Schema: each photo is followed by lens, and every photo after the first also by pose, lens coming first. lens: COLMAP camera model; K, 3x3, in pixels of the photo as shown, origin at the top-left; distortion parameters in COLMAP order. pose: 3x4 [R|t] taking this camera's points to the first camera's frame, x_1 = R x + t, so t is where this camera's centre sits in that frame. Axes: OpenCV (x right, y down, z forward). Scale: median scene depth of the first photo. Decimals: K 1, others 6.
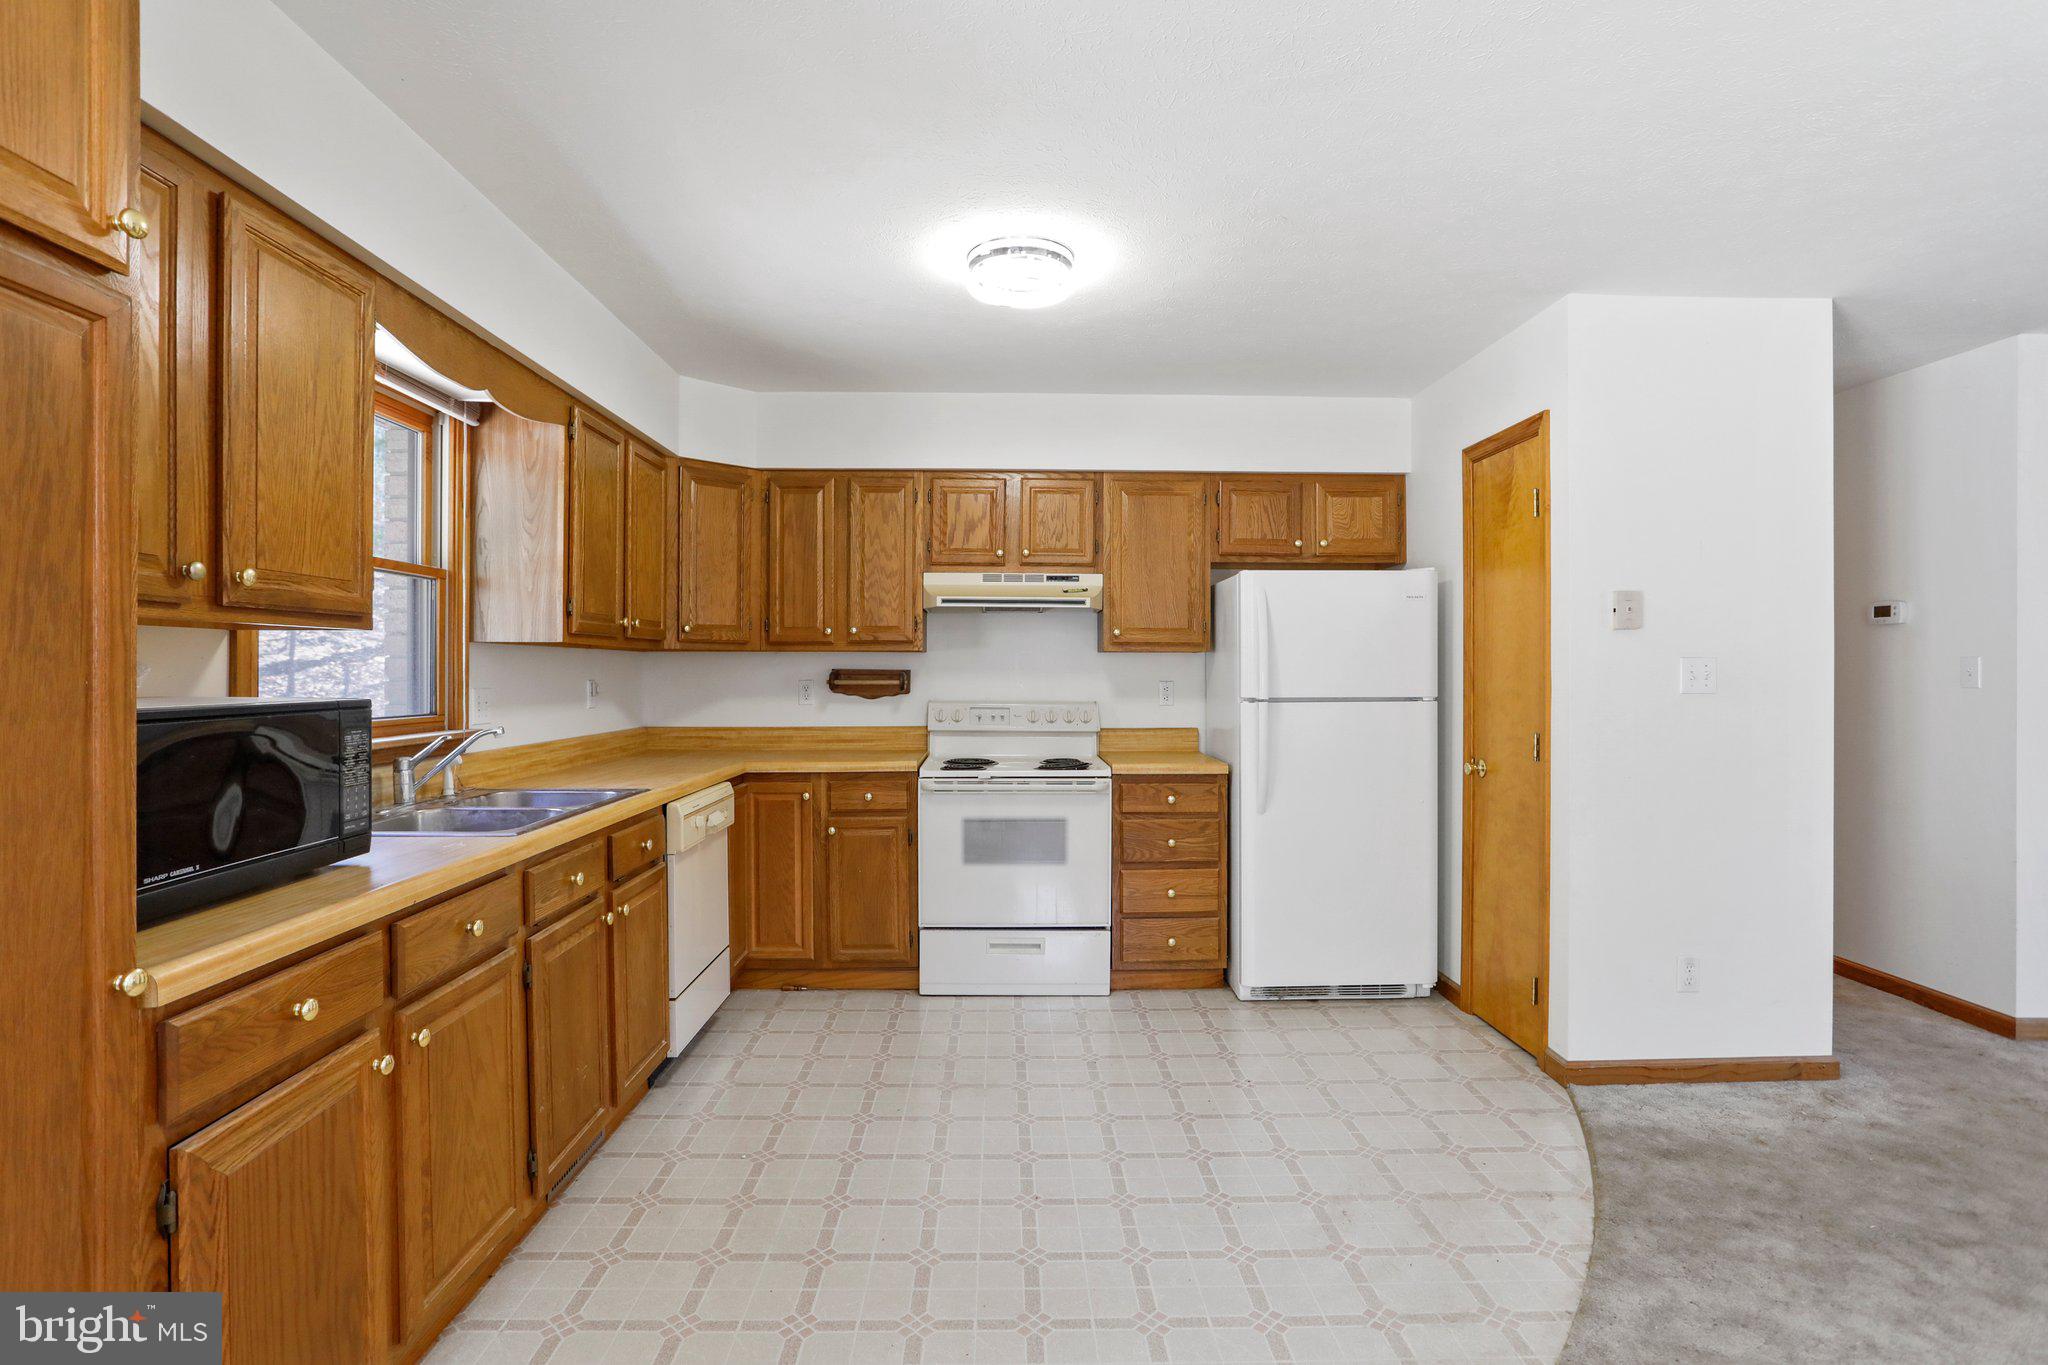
lens RADIAL K [[989.4, 0, 1016.0], [0, 989.4, 673.4], [0, 0, 1]] dist [-0.057598, 0.029638]
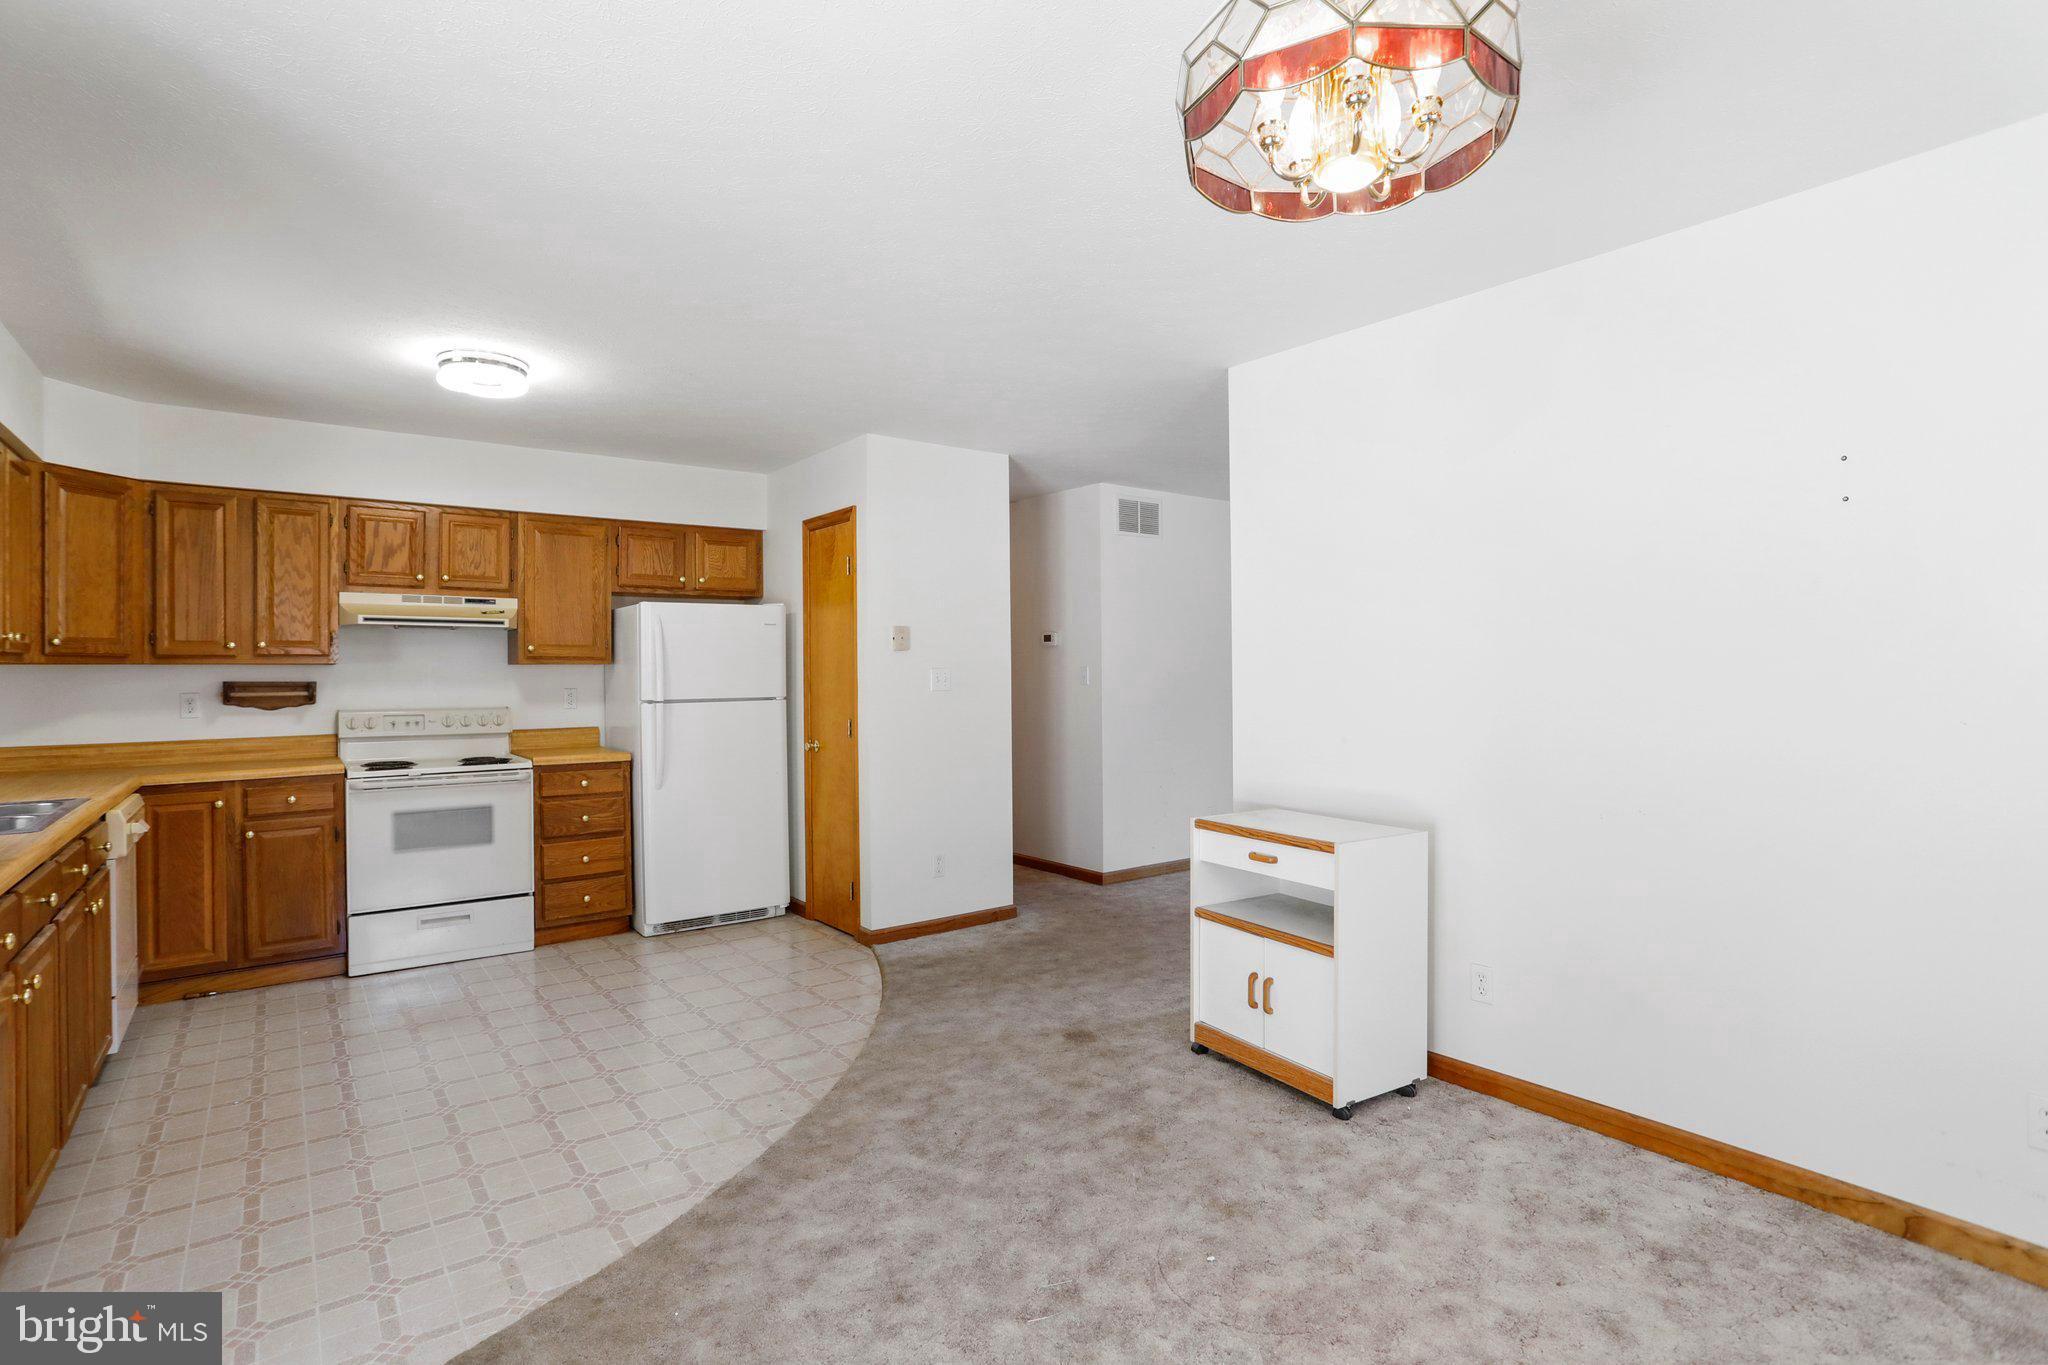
lens RADIAL K [[989.4, 0, 1016.0], [0, 989.4, 673.4], [0, 0, 1]] dist [-0.057598, 0.029638]
pose [[0.803937, -0.007141, 0.594671, -0.137675], [0.009957, 0.999949, -0.001453, -0.003696], [-0.594631, 0.007089, 0.803968, -0.314934]]
